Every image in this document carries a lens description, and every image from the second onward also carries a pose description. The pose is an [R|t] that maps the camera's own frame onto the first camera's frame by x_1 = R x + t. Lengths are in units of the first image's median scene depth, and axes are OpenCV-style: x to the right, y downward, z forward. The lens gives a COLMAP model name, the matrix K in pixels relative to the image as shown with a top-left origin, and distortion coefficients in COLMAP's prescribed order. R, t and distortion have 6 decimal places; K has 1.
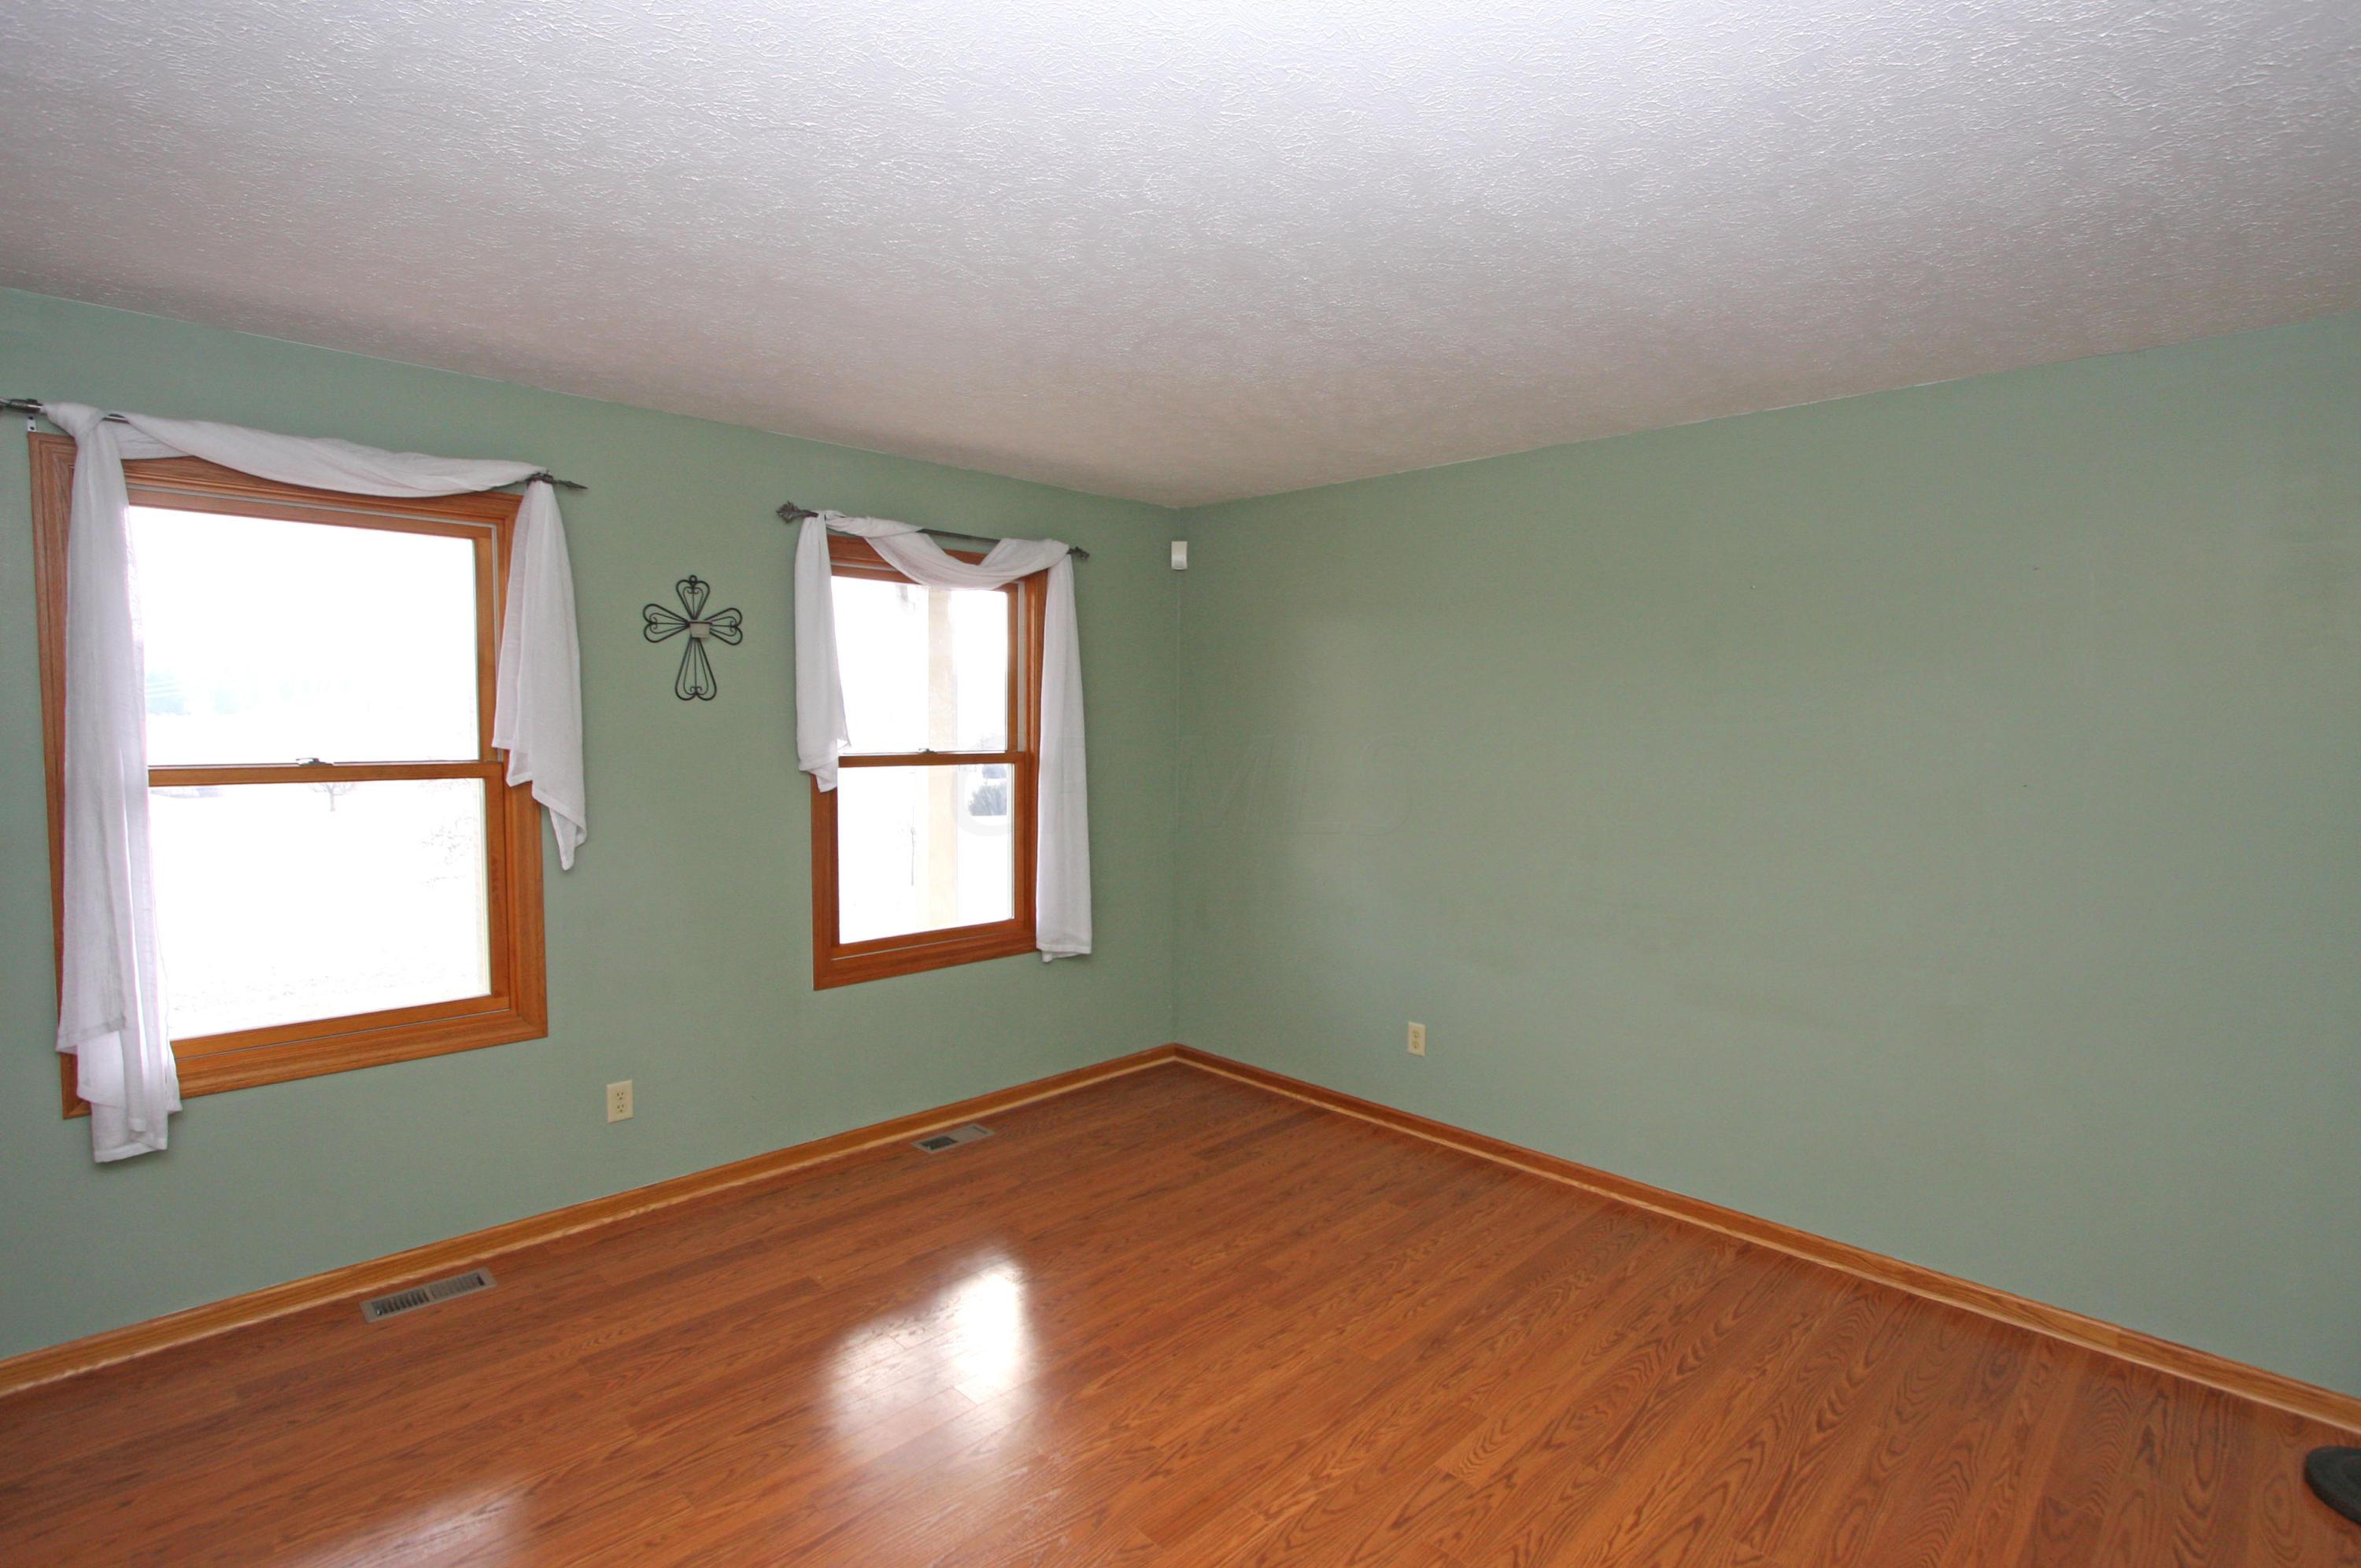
lens RADIAL K [[1130.3, 0, 1187.1], [0, 1130.3, 786.6], [0, 0, 1]] dist [-0.012659, 0.000378]
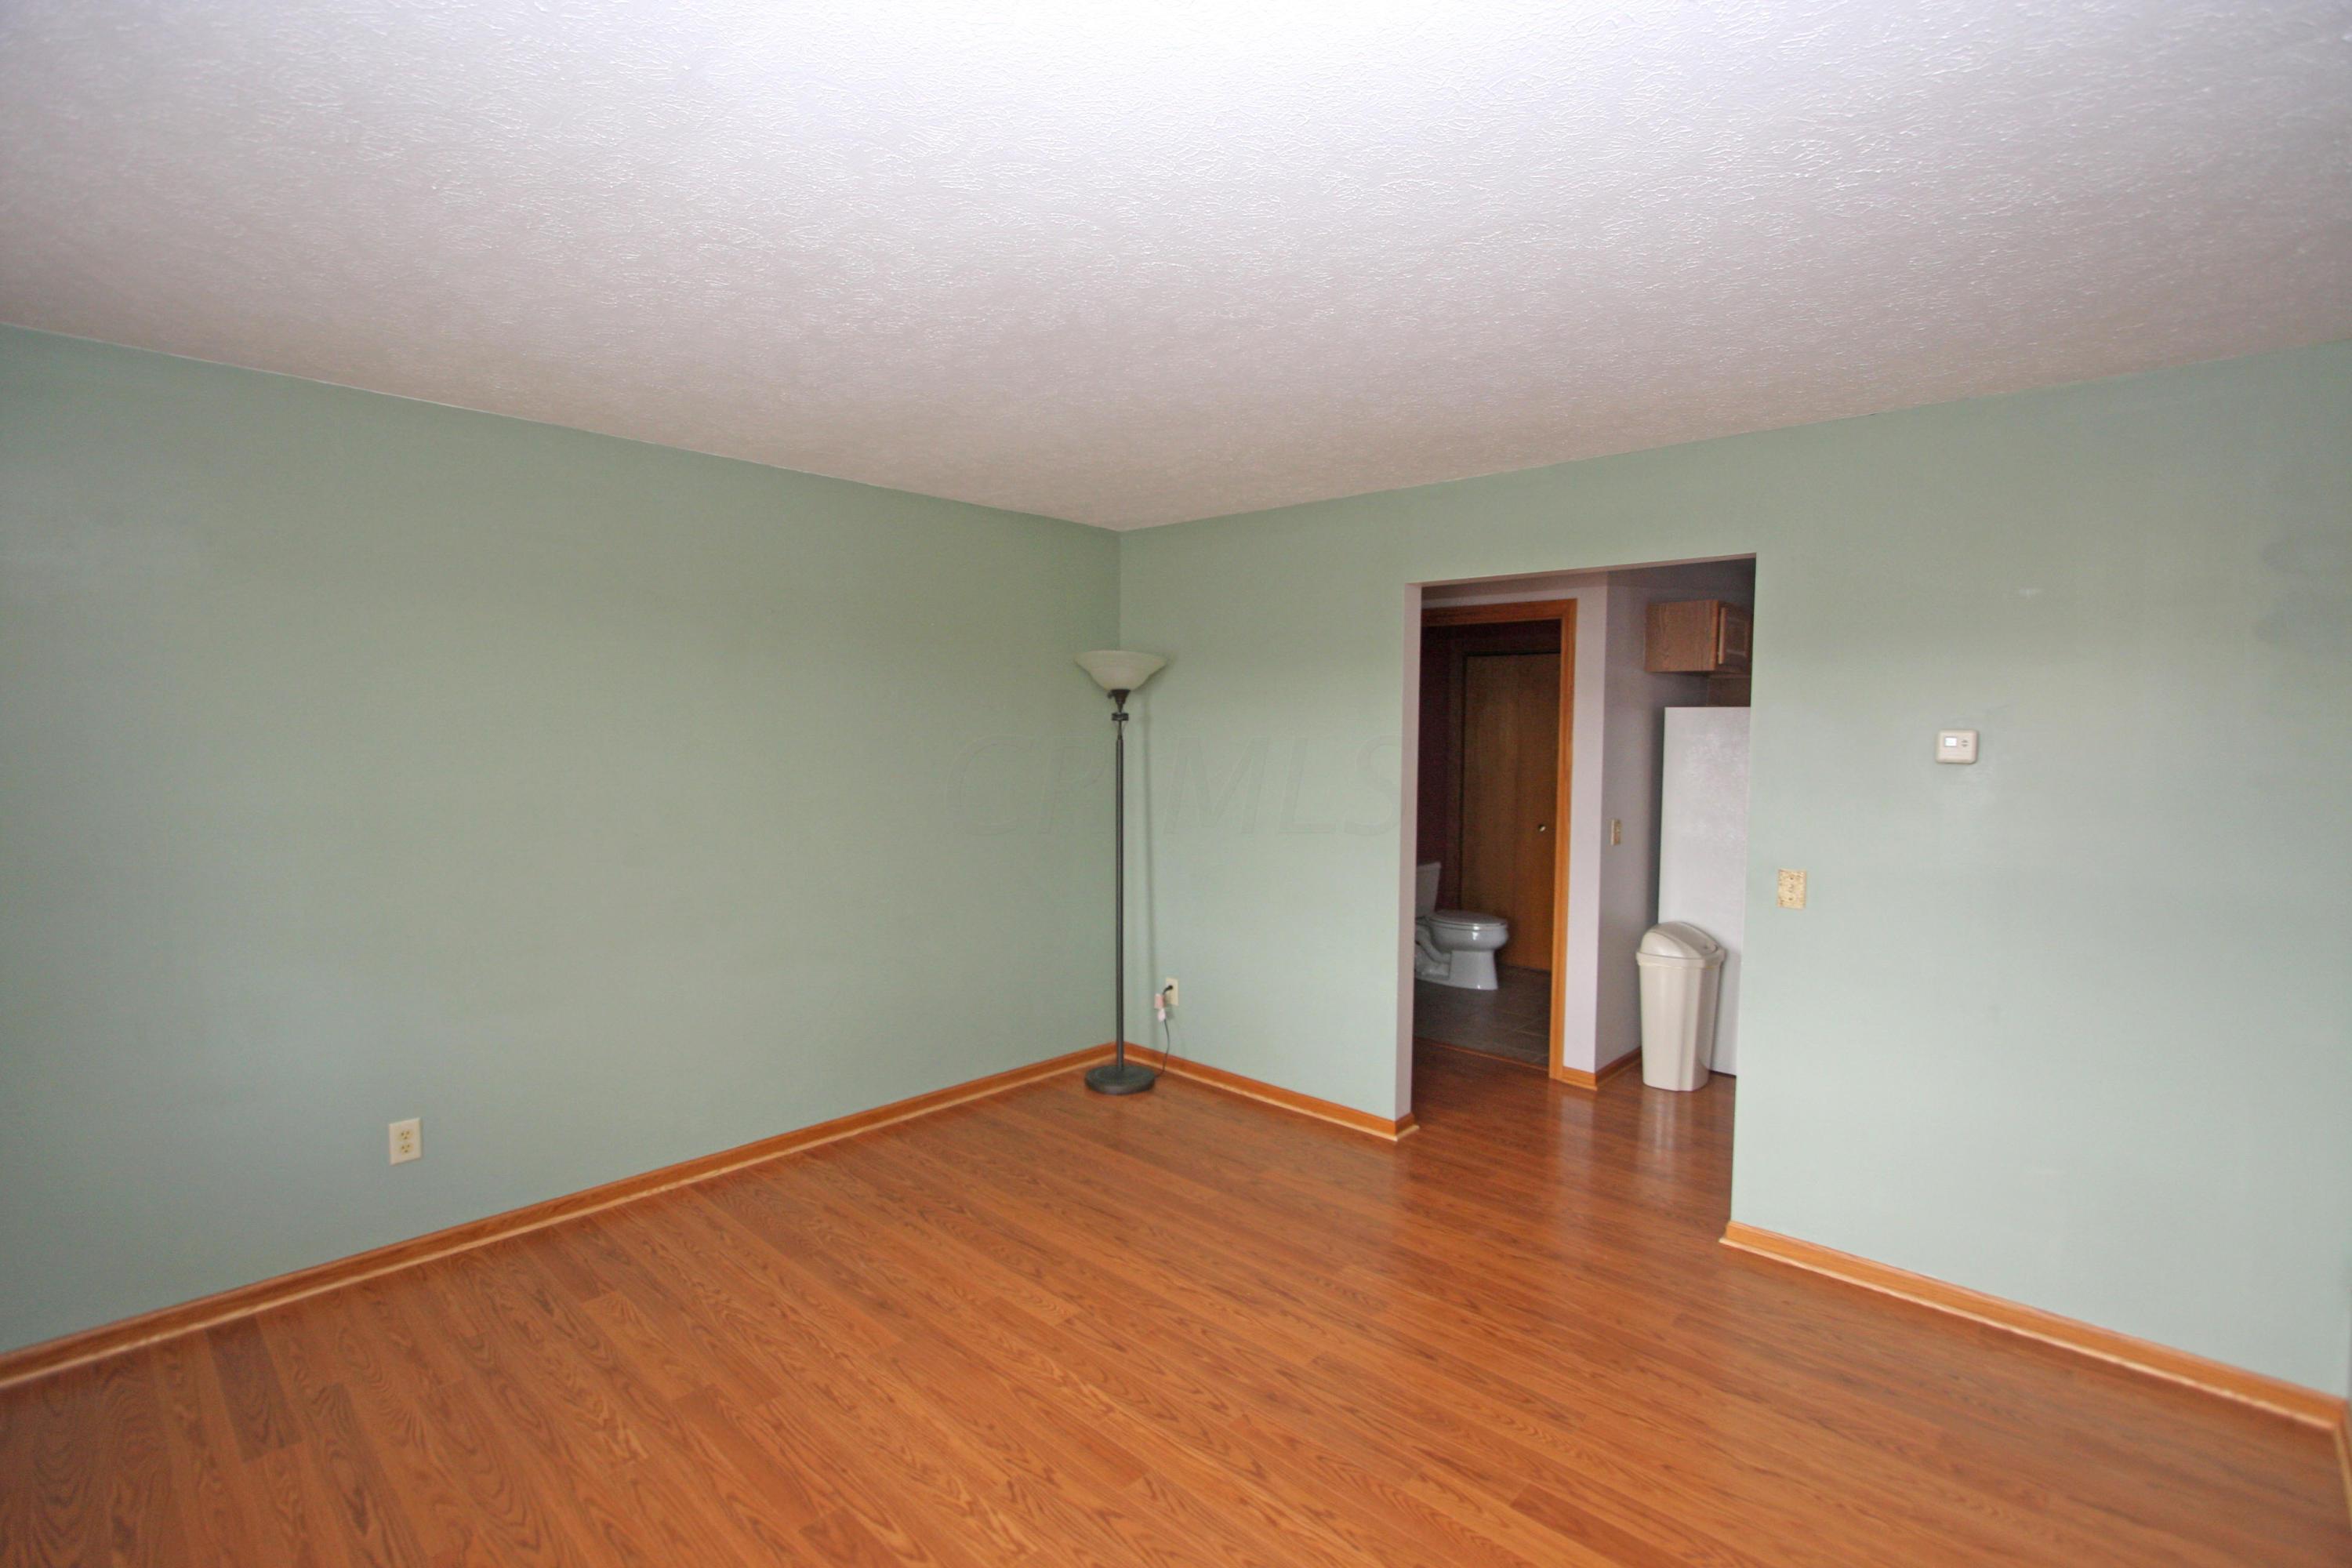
lens RADIAL K [[1081.9, 0, 1176.0], [0, 1081.9, 784.0], [0, 0, 1]] dist [-0.009697, 0.000008]
pose [[-0.037280, -0.063151, 0.997307, -0.643766], [0.053677, 0.996434, 0.065102, -0.046437], [-0.997862, 0.055960, -0.033757, 0.593453]]
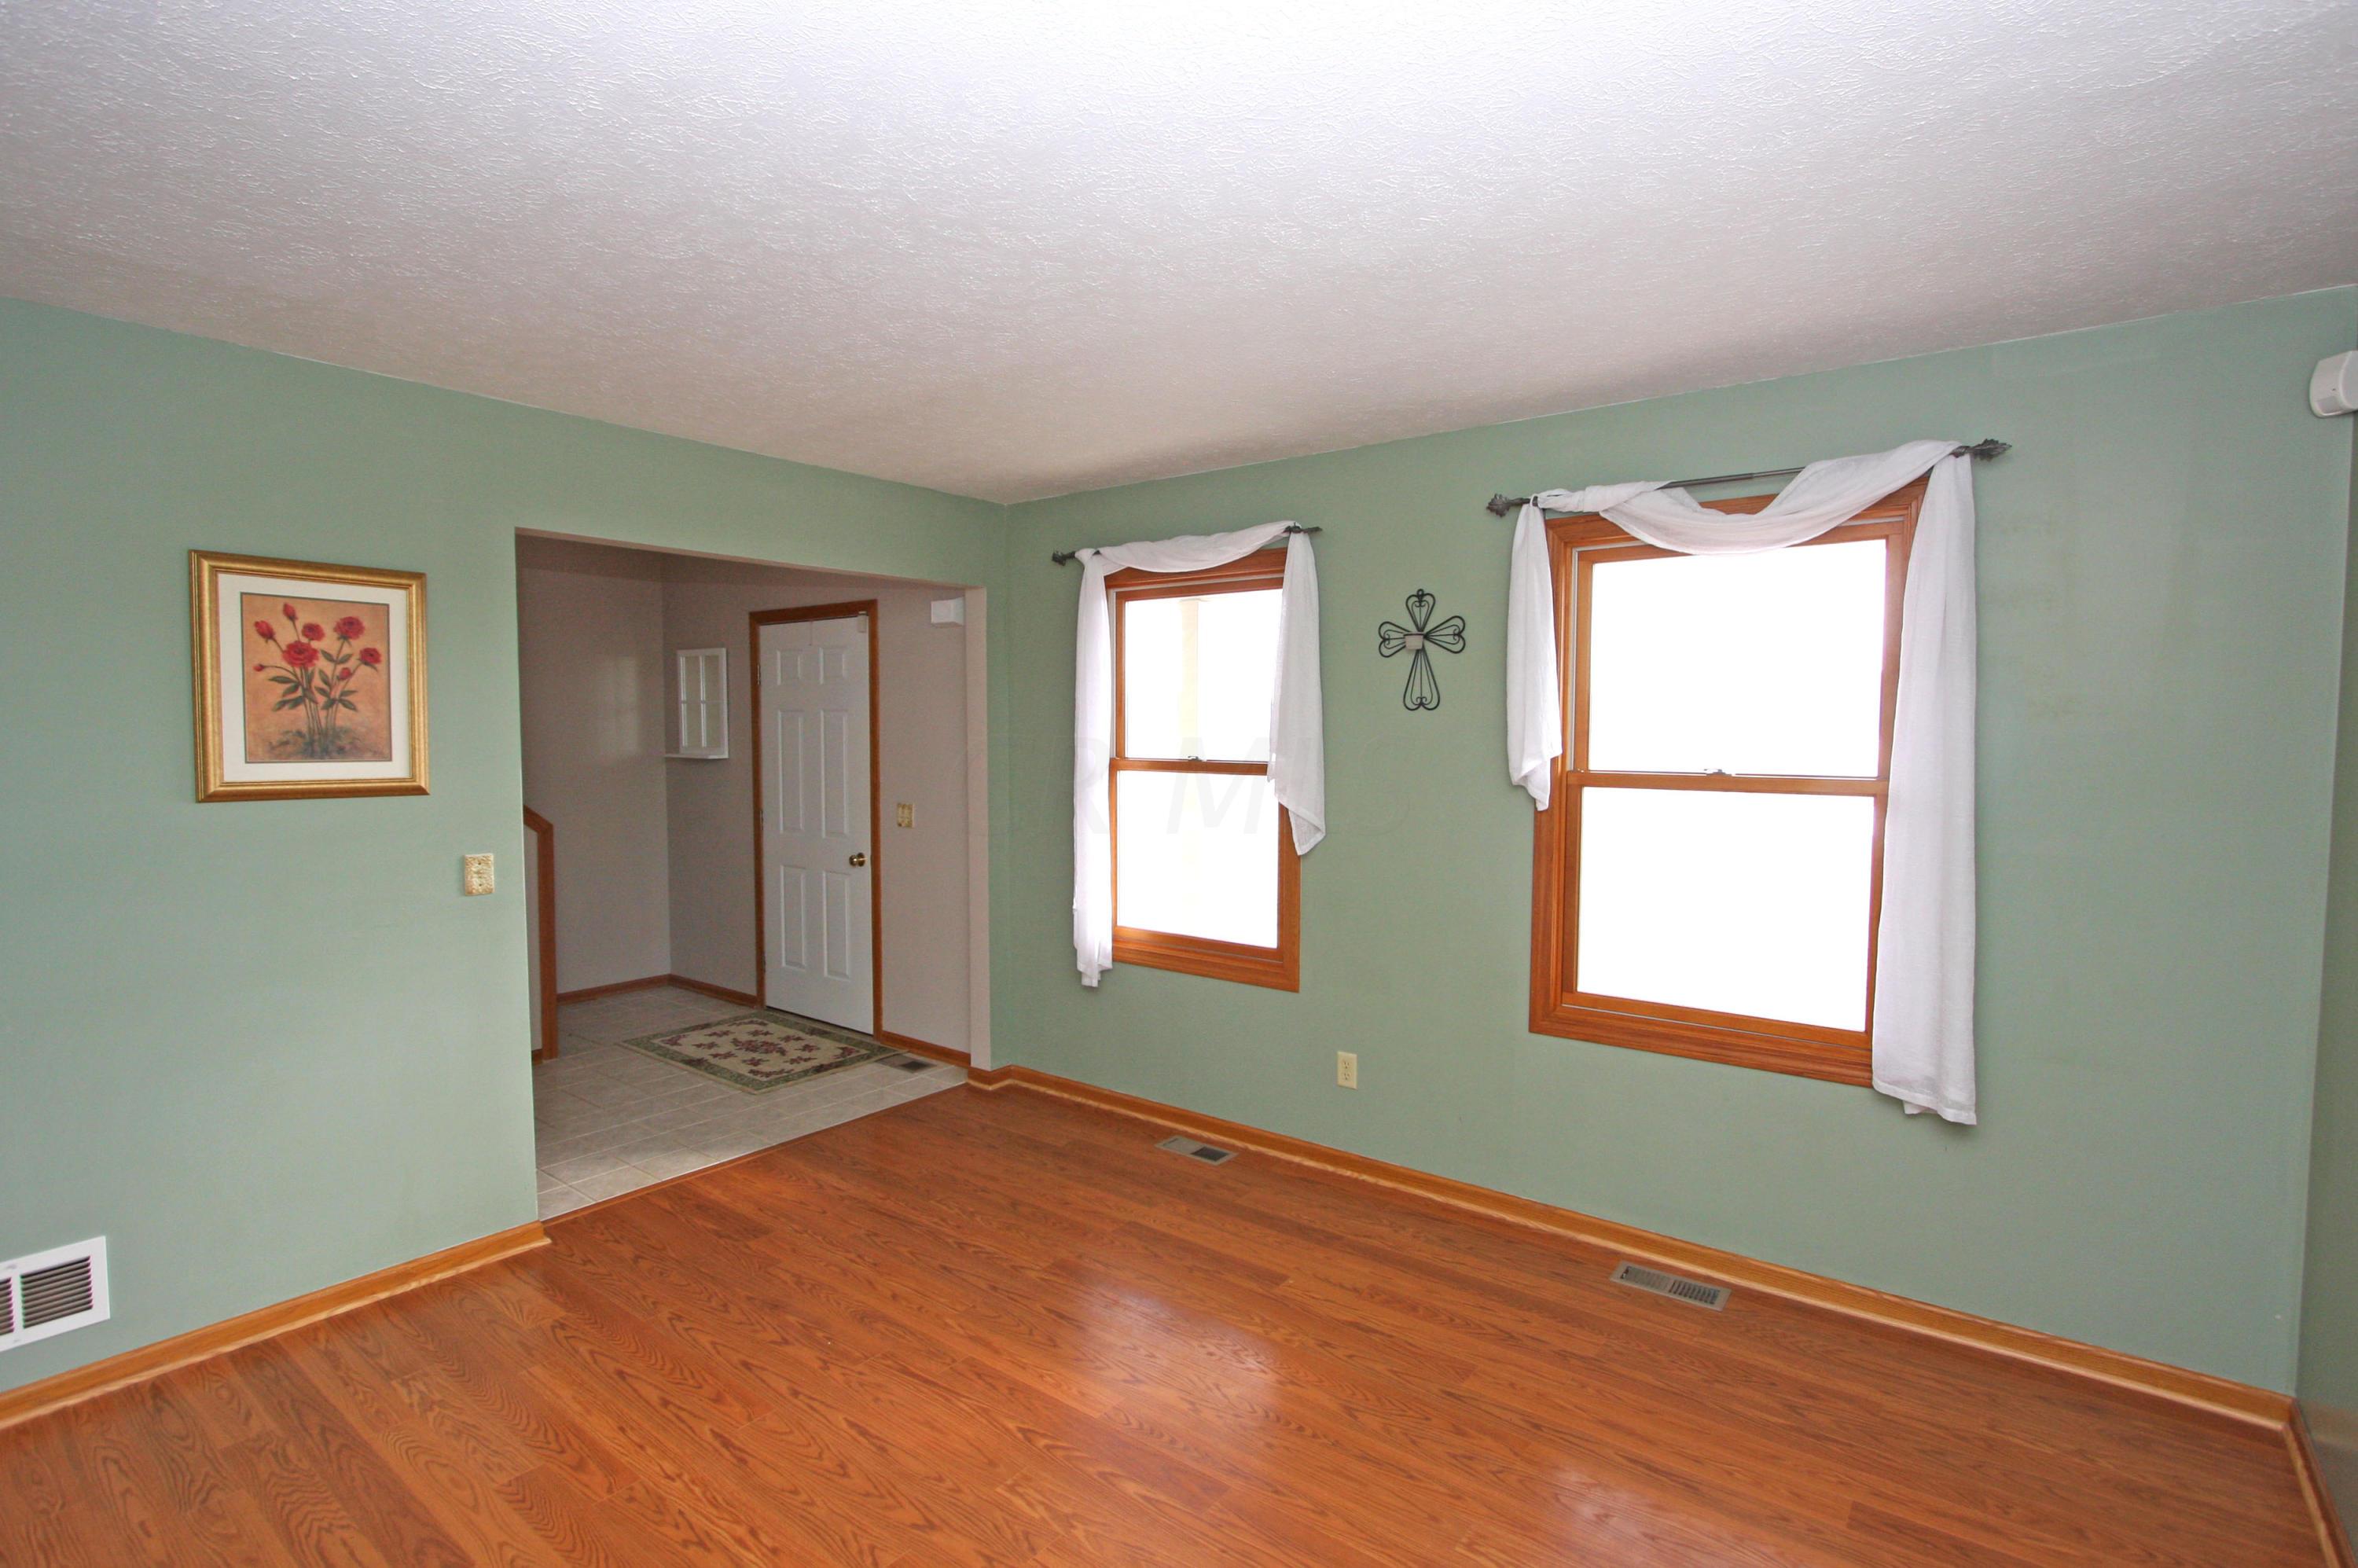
lens RADIAL K [[1129.0, 0, 1185.6], [0, 1129.0, 786.6], [0, 0, 1]] dist [-0.012659, 0.000378]
pose [[0.135245, 0.044555, -0.989810, 0.571466], [-0.064042, 0.997293, 0.036141, -0.031635], [0.988740, 0.058502, 0.137733, 0.668276]]
